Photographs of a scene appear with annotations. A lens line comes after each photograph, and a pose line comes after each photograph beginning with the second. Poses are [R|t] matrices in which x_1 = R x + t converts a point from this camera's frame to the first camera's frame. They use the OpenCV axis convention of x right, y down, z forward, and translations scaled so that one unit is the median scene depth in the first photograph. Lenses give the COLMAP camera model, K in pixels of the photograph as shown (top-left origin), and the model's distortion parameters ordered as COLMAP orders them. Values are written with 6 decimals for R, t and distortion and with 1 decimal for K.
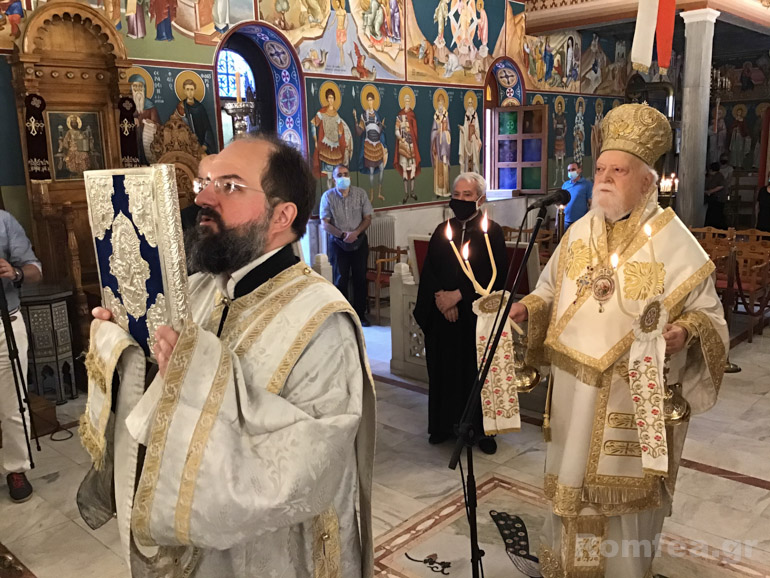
lens RADIAL K [[693.0, 0, 382.4], [0, 693.0, 287.0], [0, 0, 1]] dist [0.119254, -0.259940]
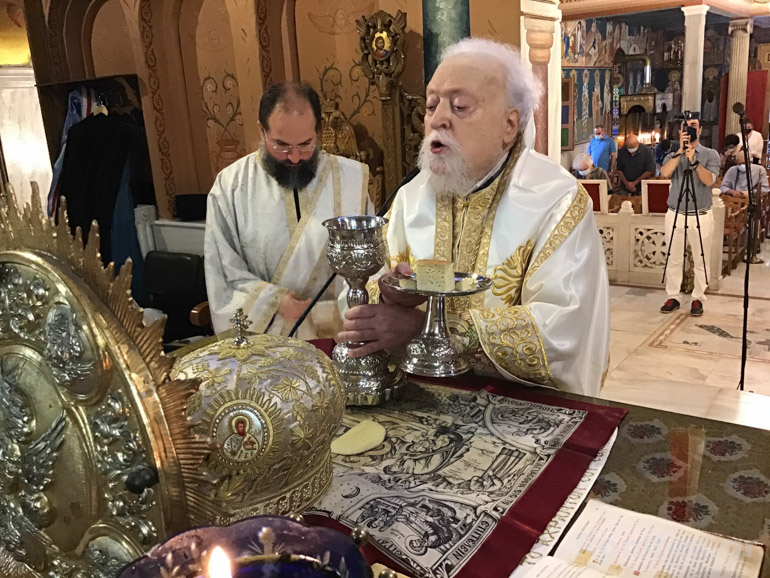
lens RADIAL K [[693.0, 0, 382.4], [0, 693.0, 287.0], [0, 0, 1]] dist [0.119254, -0.259940]
pose [[0.990888, -0.066520, 0.117118, -0.254994], [0.060224, 0.996585, 0.056500, 0.020240], [-0.120476, -0.048932, 0.991510, -0.211768]]
